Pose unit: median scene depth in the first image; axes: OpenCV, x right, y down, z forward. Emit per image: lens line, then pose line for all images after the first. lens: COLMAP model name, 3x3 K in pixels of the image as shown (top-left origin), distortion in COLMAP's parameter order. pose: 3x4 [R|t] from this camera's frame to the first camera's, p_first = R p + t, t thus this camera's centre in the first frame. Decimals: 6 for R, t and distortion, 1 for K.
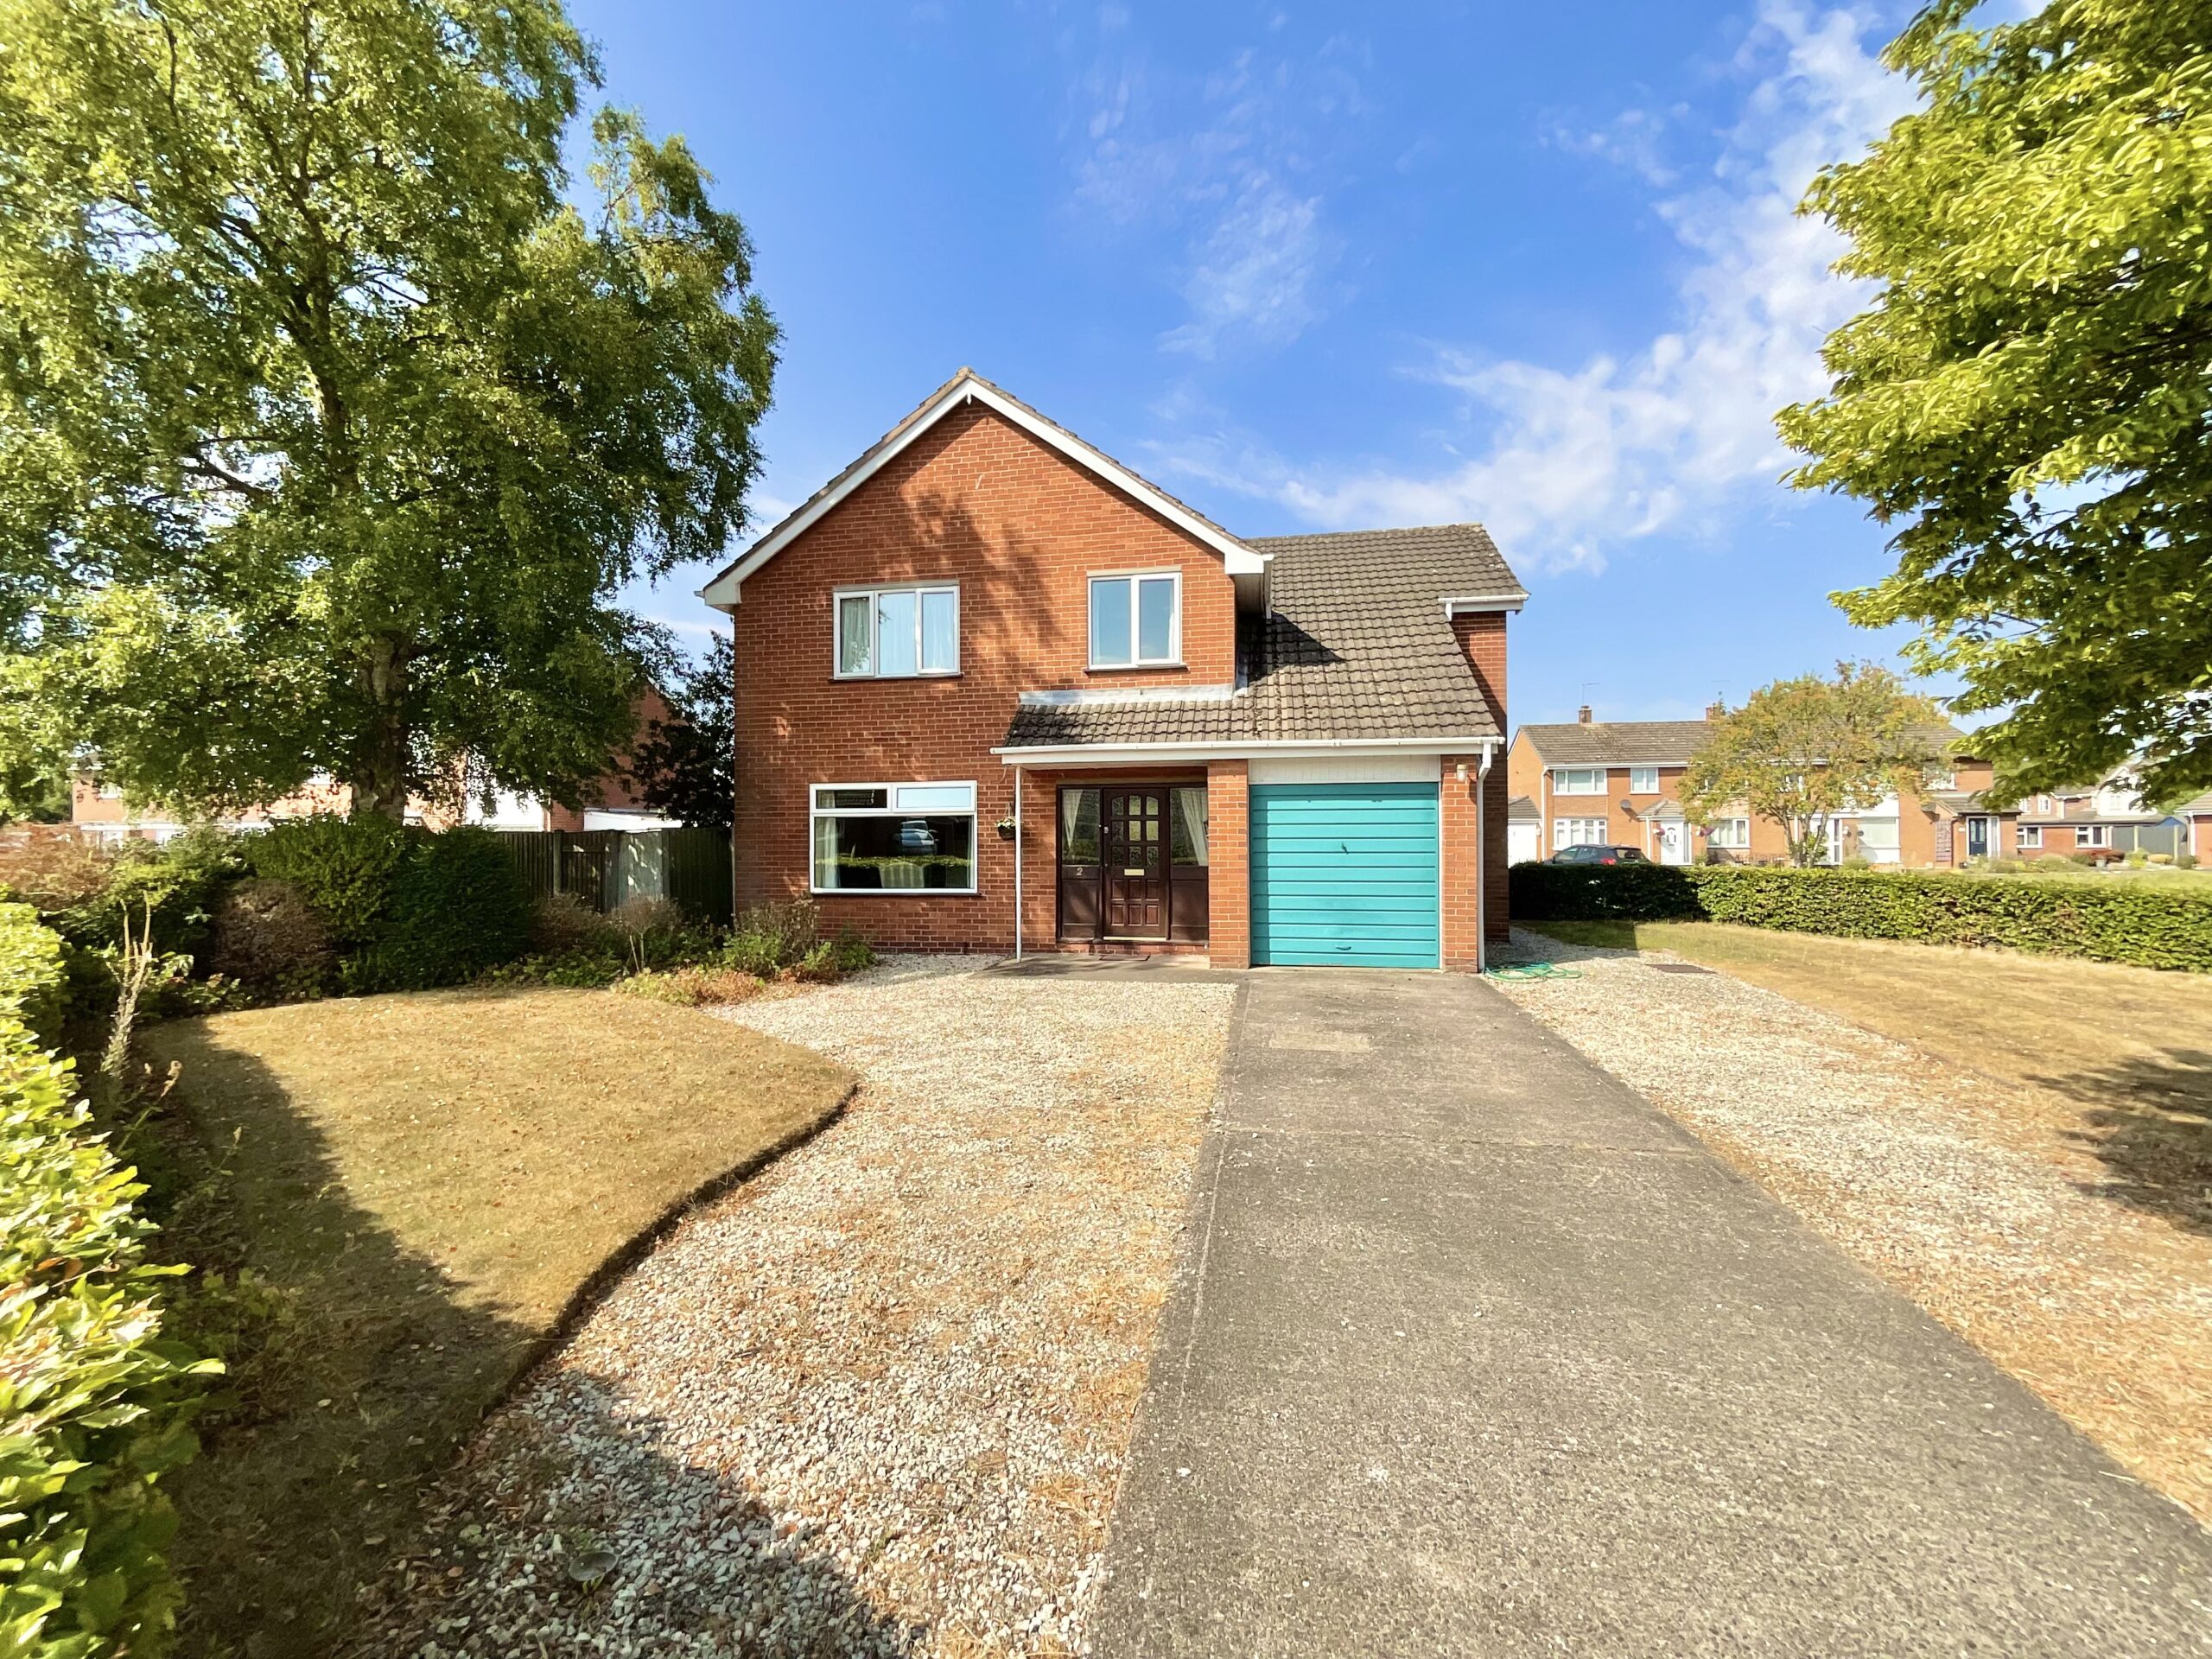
lens RADIAL K [[904.3, 0, 1108.0], [0, 904.3, 841.3], [0, 0, 1]] dist [-0.000502, -0.001540]
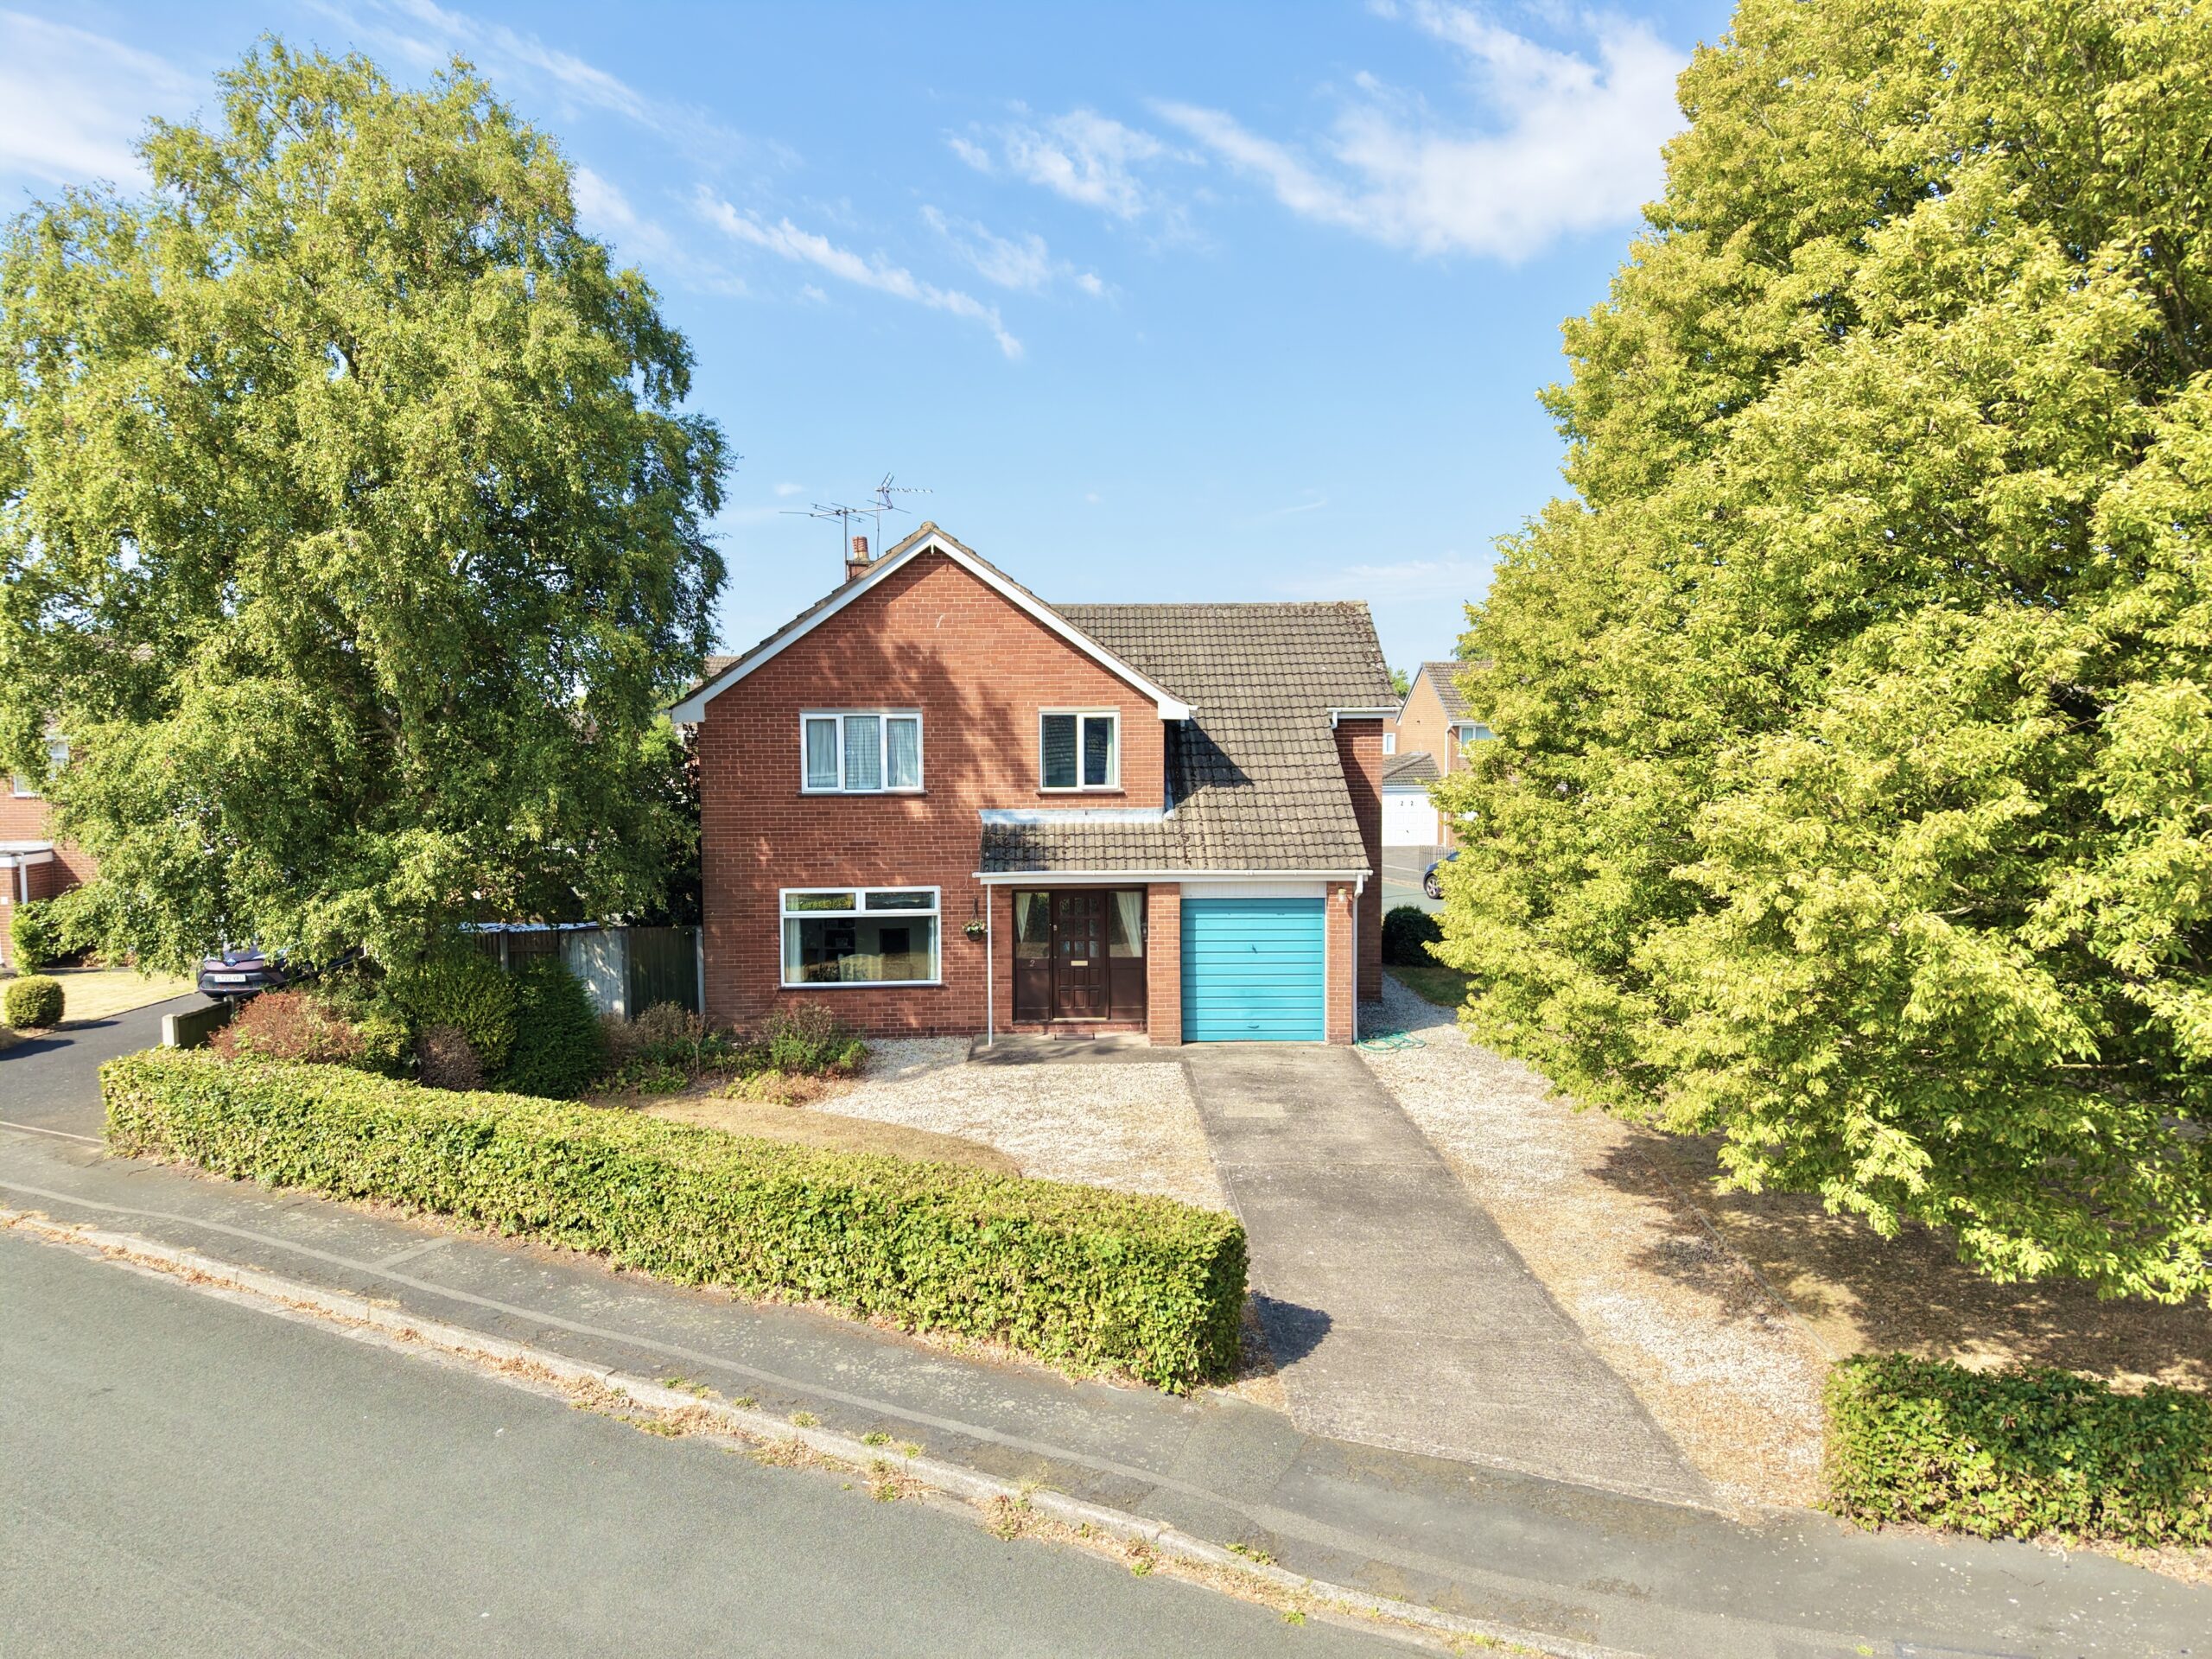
lens RADIAL K [[1584.0, 0, 1094.0], [0, 1584.0, 818.2], [0, 0, 1]] dist [0.056113, -0.007813]
pose [[0.978021, -0.014755, 0.207983, -0.394845], [-0.000280, 0.997399, 0.072074, -0.317491], [-0.208505, -0.070548, 0.975473, -1.047949]]
